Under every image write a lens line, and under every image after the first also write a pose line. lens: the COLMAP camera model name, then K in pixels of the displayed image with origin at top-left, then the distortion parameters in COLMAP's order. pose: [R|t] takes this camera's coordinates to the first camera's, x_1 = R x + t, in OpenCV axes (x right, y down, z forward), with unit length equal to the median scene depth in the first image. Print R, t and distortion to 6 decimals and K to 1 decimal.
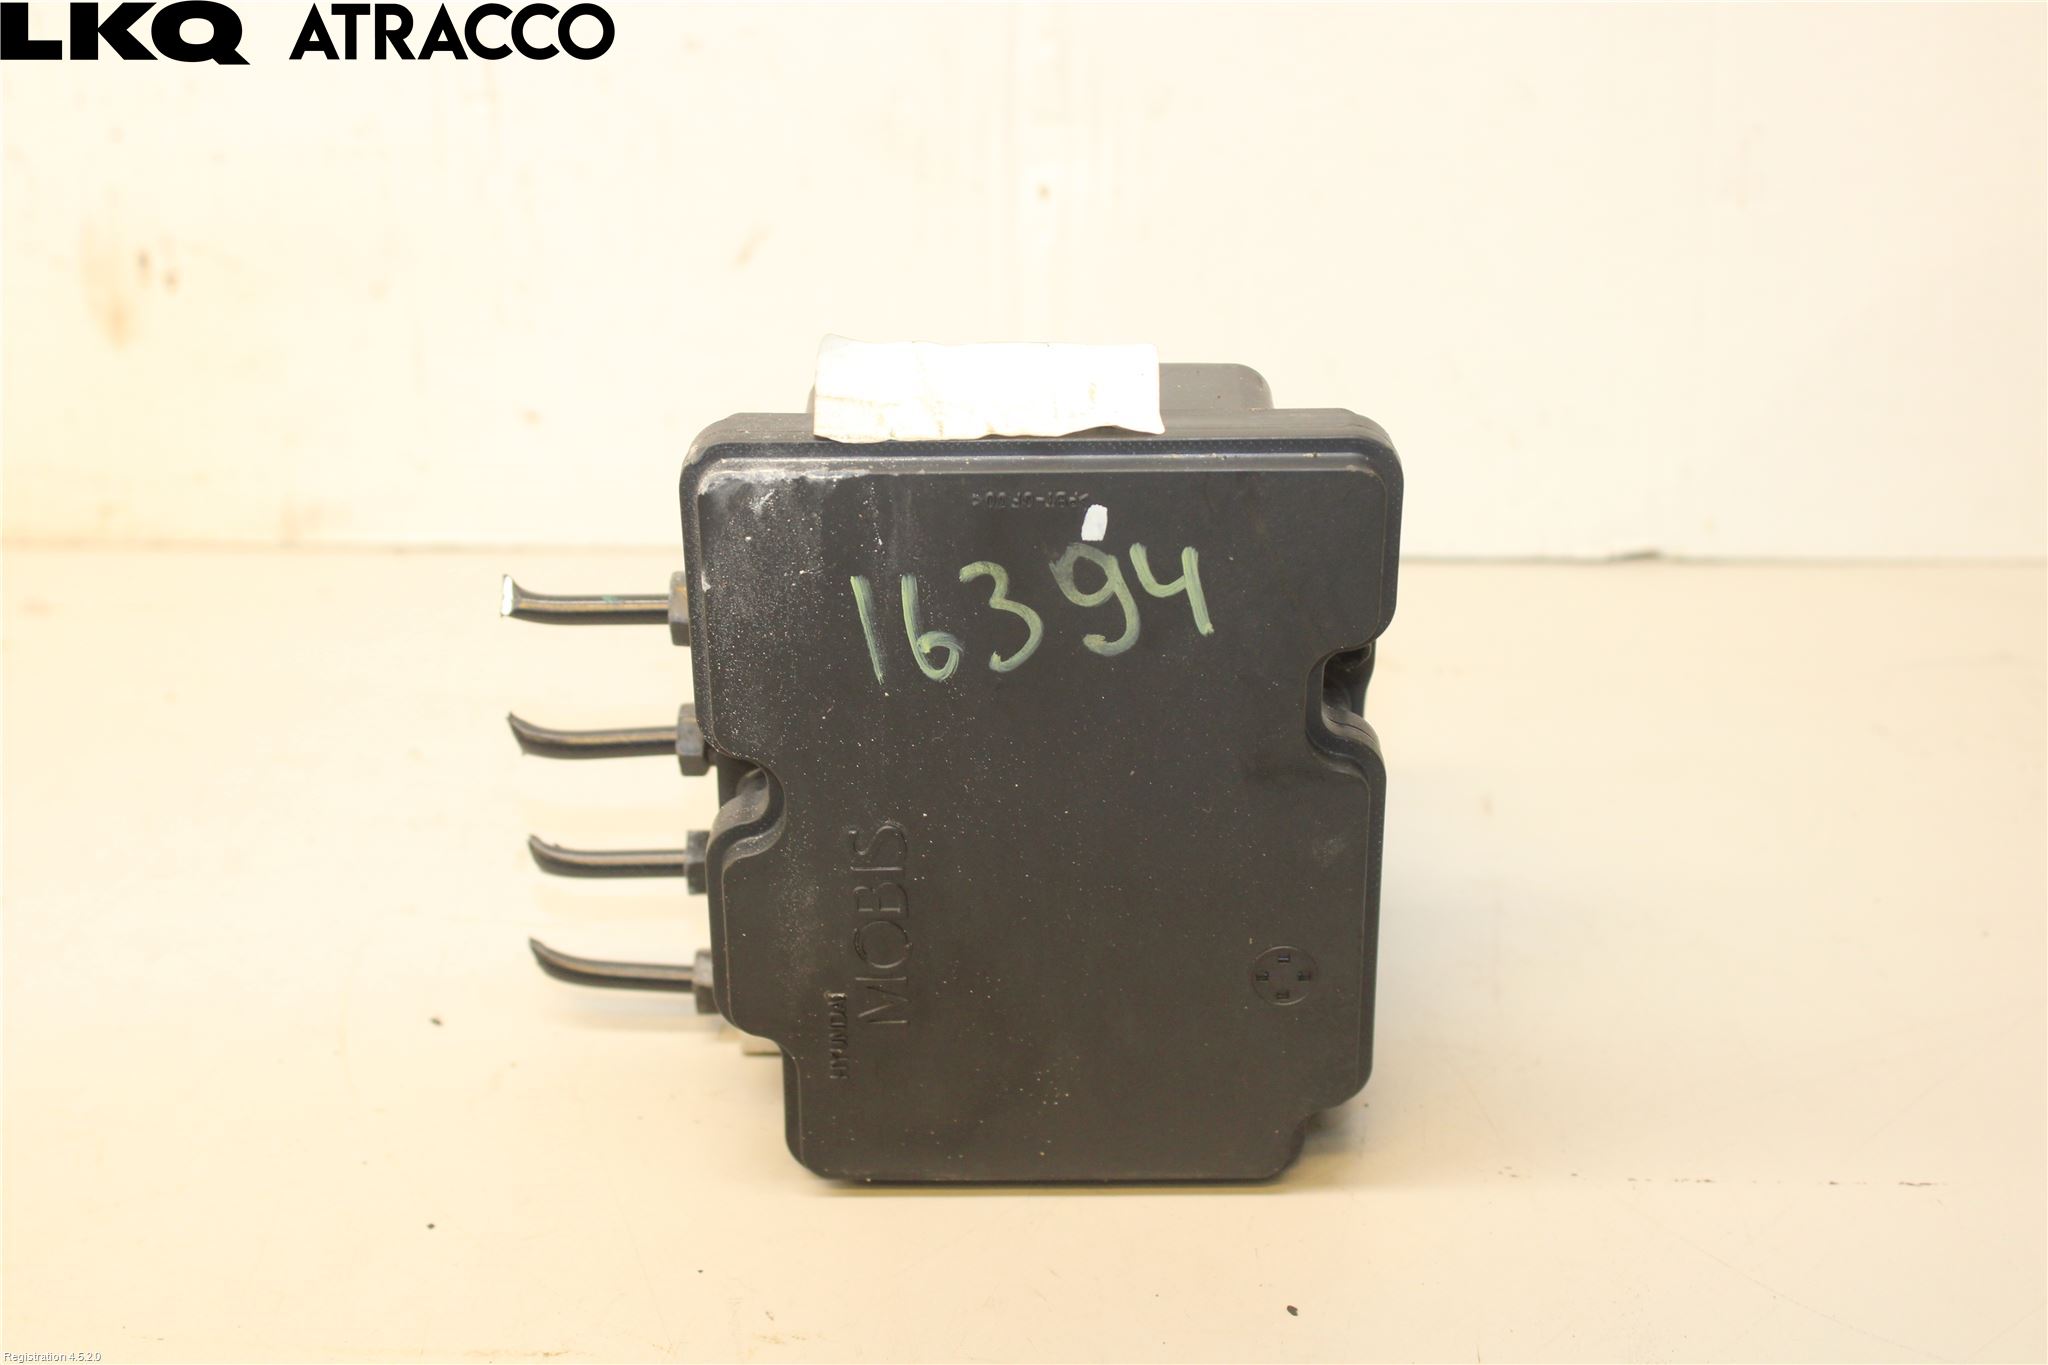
lens RADIAL K [[3127.9, 0, 1025.2], [0, 3127.9, 677.7], [0, 0, 1]] dist [-0.036734, 0.000000]
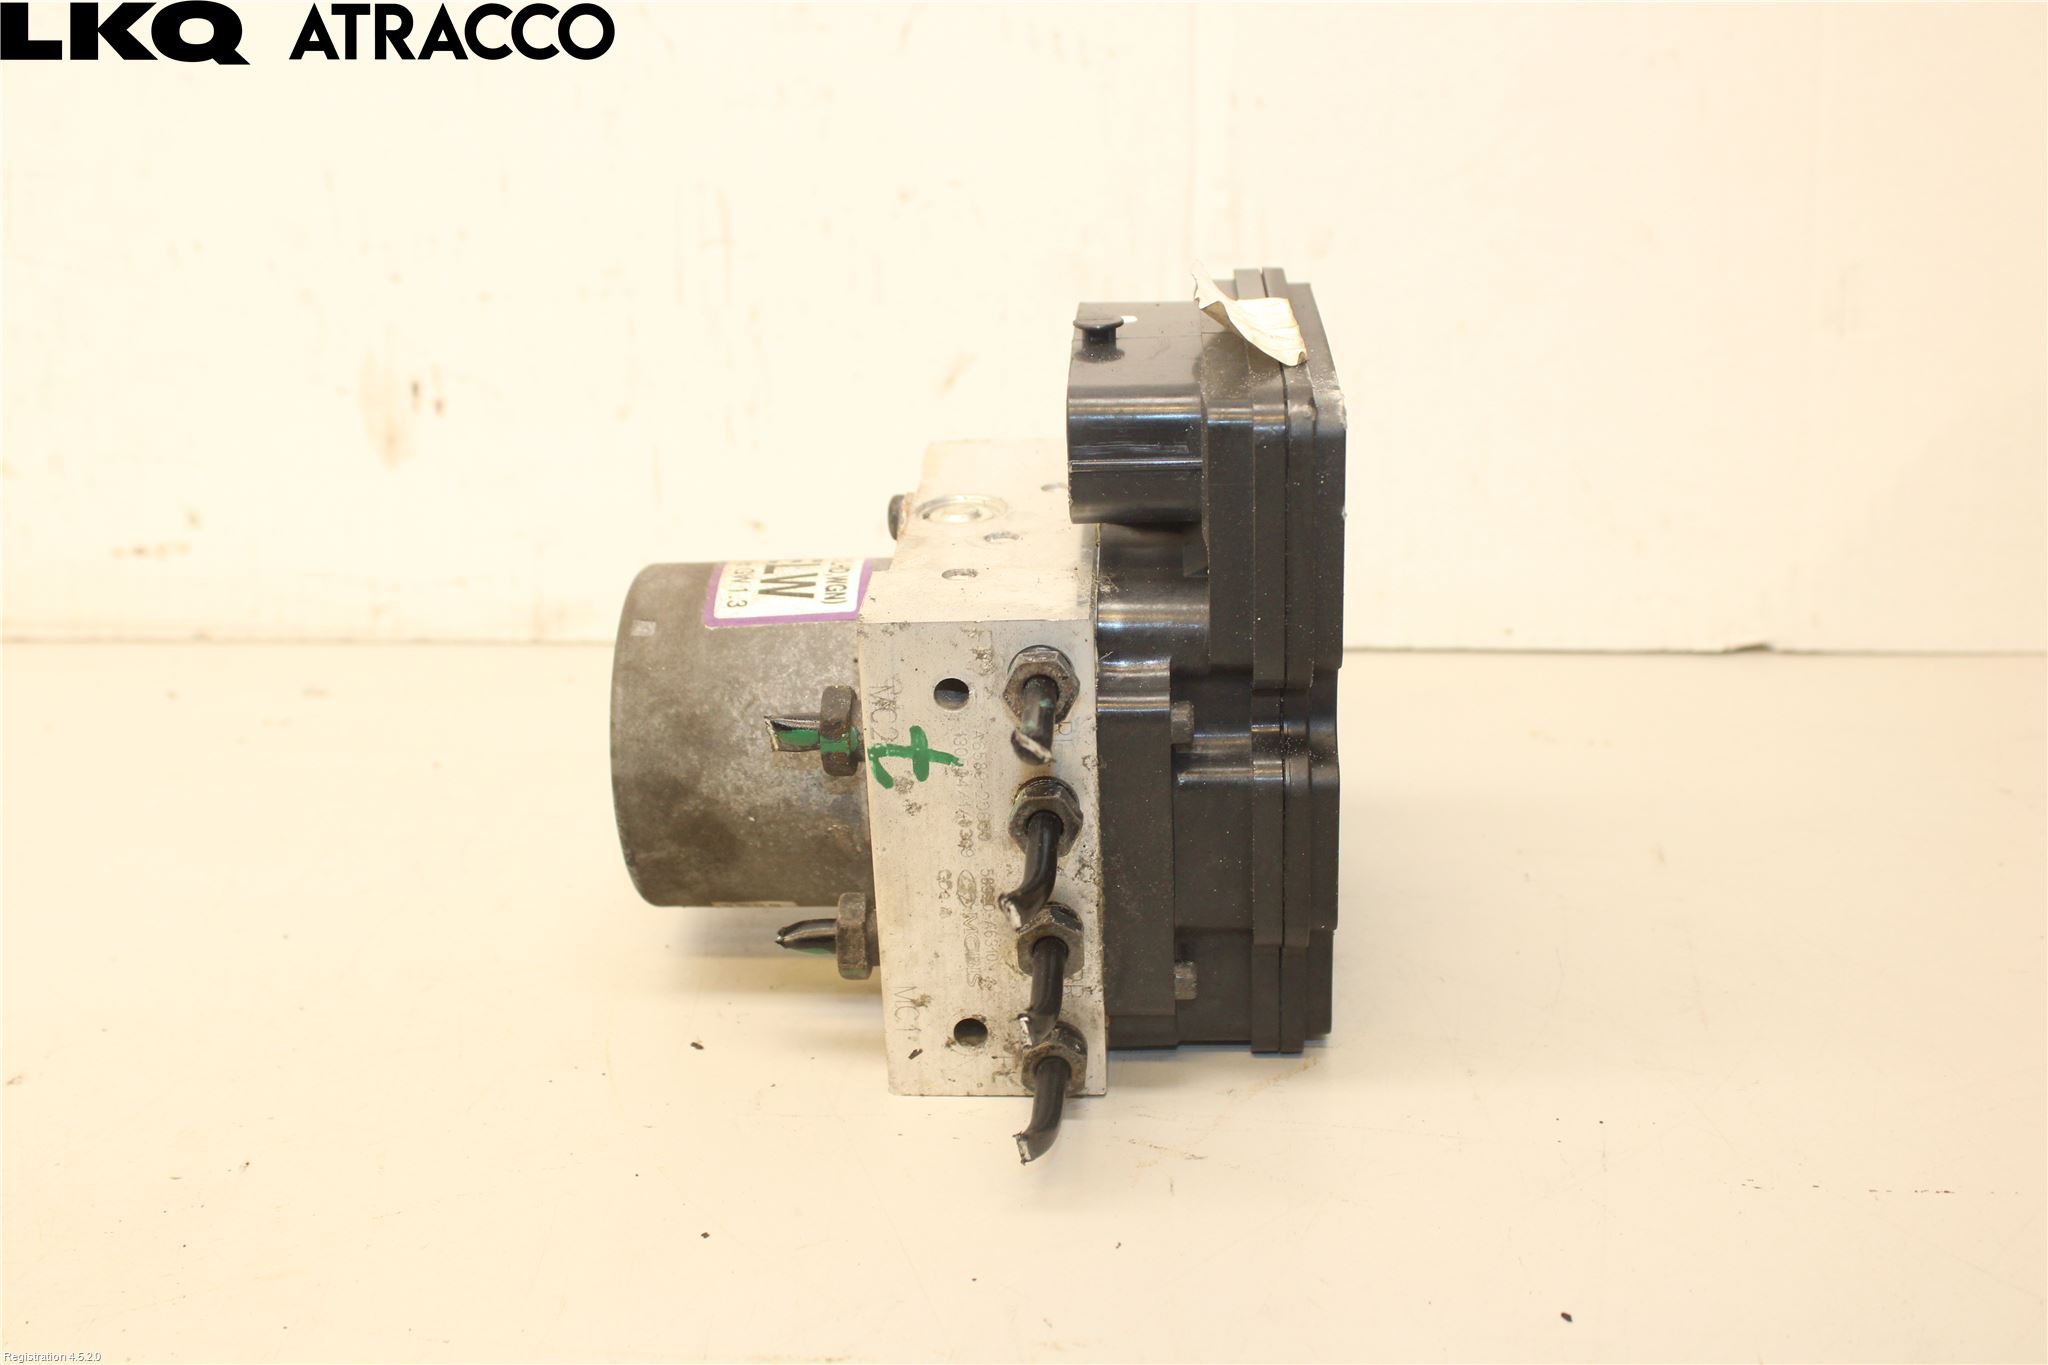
lens RADIAL K [[2454.1, 0, 1026.9], [0, 2454.1, 679.0], [0, 0, 1]] dist [-0.071125, 0.000000]
pose [[0.999943, 0.001774, -0.010505, -0.052936], [-0.002532, 0.997360, -0.072574, 0.035631], [0.010348, 0.072597, 0.997308, 0.130484]]
